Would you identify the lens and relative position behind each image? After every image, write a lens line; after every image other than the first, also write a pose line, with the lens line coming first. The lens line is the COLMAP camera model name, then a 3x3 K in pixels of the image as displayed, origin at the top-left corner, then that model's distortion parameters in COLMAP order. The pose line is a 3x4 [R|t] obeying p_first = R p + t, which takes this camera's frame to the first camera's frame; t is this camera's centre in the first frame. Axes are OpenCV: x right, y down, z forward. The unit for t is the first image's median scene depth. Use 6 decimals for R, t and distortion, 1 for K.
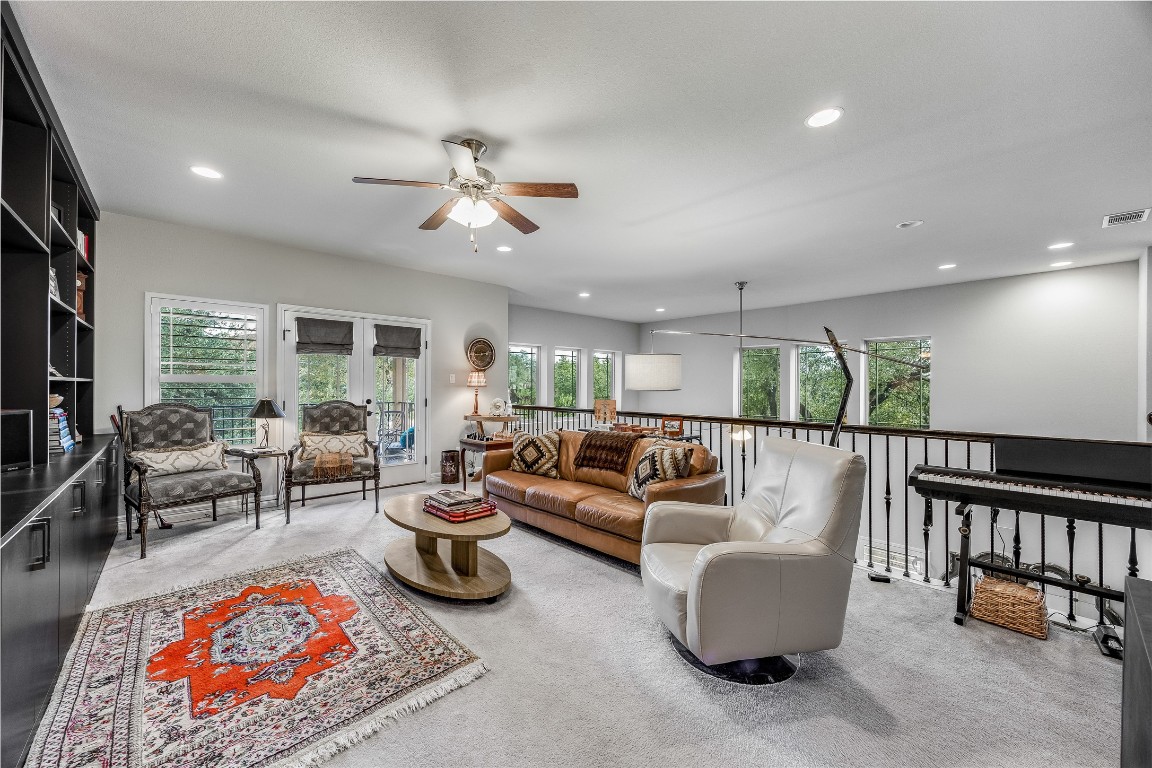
lens RADIAL K [[439.1, 0, 578.6], [0, 439.1, 386.0], [0, 0, 1]] dist [-0.000765, -0.000058]
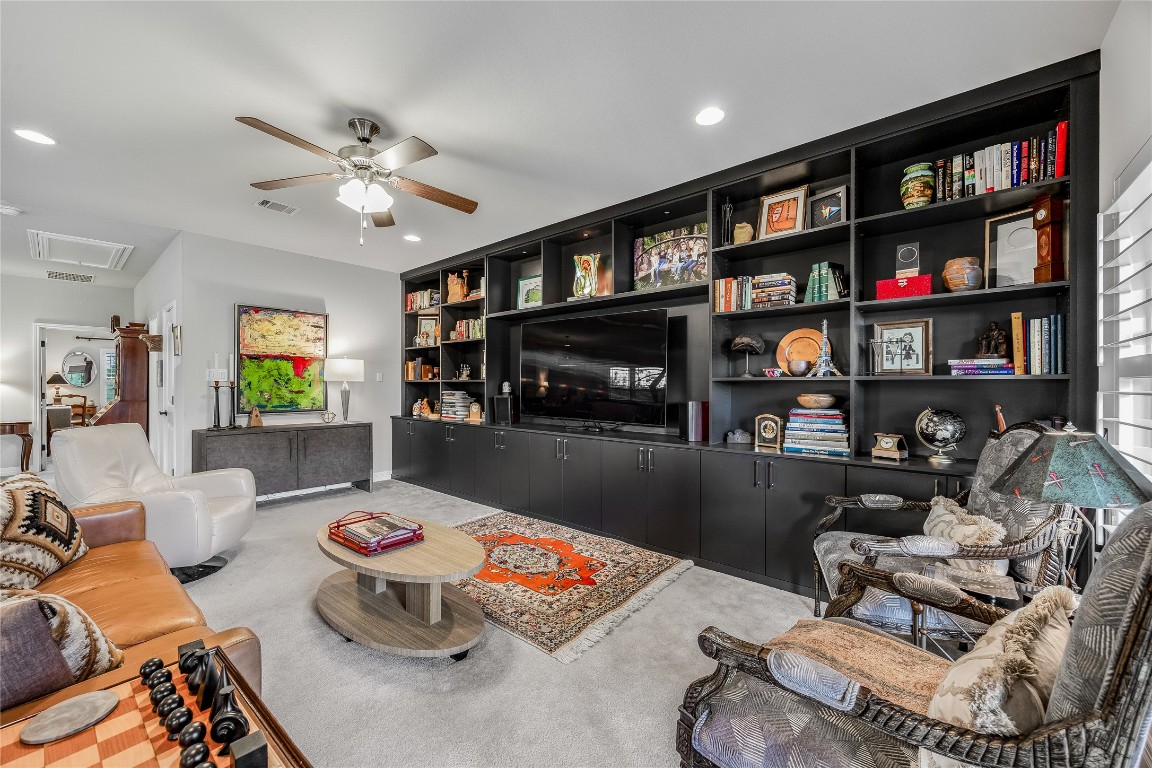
lens RADIAL K [[439.1, 0, 571.7], [0, 439.1, 385.1], [0, 0, 1]] dist [-0.000765, -0.000058]
pose [[-0.993403, -0.006030, -0.114514, -0.505827], [-0.006283, 0.999979, 0.001846, 0.001012], [0.114500, 0.002554, -0.993420, 1.742310]]
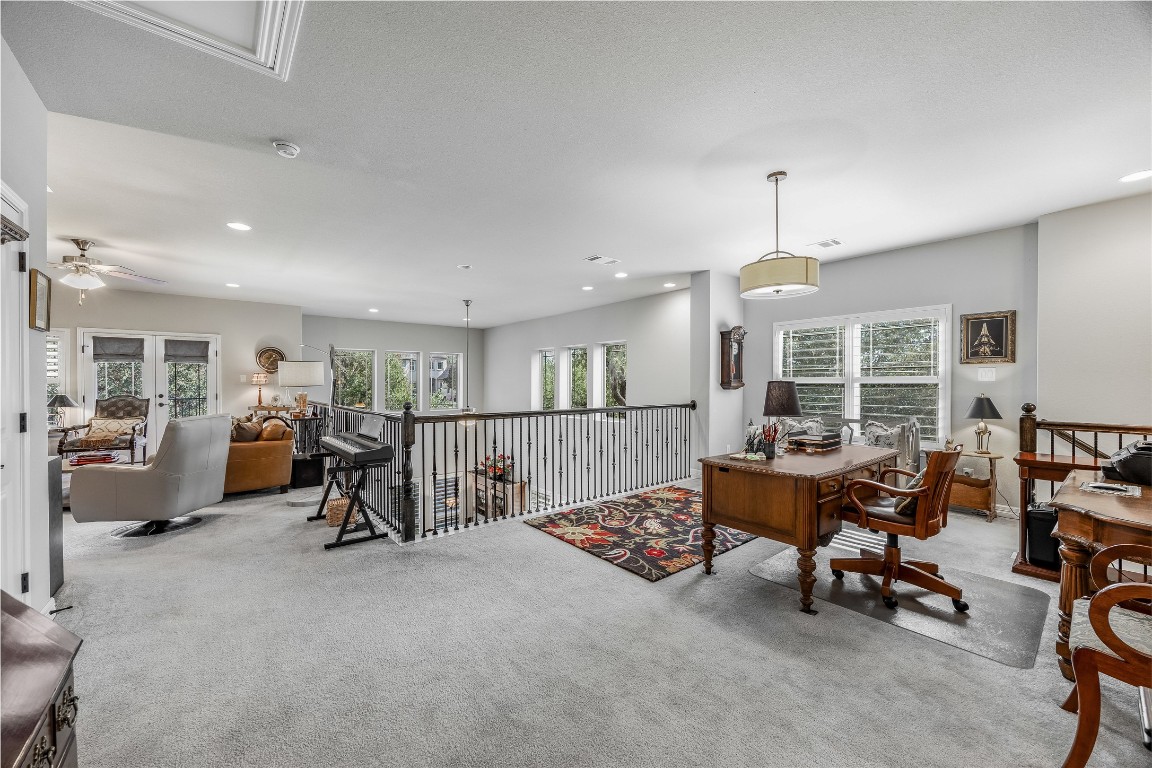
lens RADIAL K [[439.1, 0, 576.9], [0, 439.1, 385.2], [0, 0, 1]] dist [-0.000765, -0.000058]
pose [[0.998001, -0.006493, -0.062864, 1.516242], [0.006728, 0.999971, 0.003525, 0.009968], [0.062840, -0.003941, 0.998016, -0.476647]]
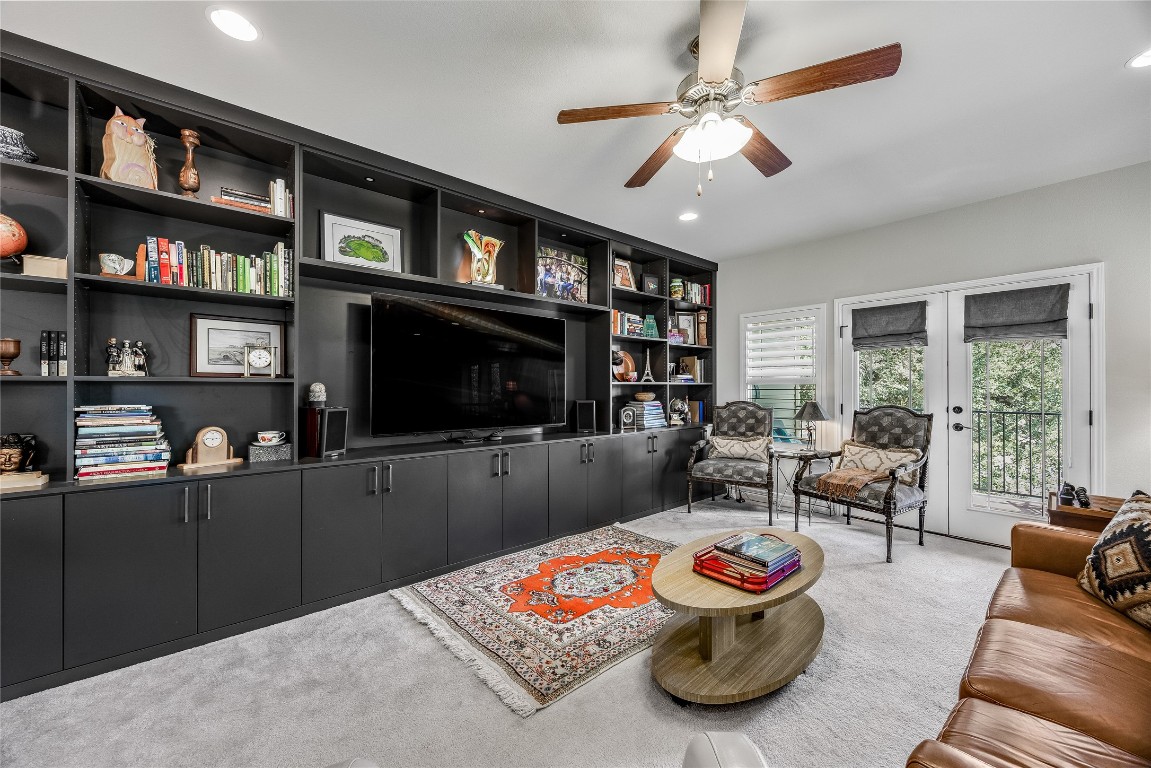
lens RADIAL K [[438.7, 0, 567.6], [0, 438.7, 387.2], [0, 0, 1]] dist [-0.000765, -0.000058]
pose [[-0.054010, -0.004044, -0.998532, 0.407758], [-0.000492, 0.999992, -0.004024, 0.005277], [0.998540, 0.000274, -0.054011, 0.714888]]
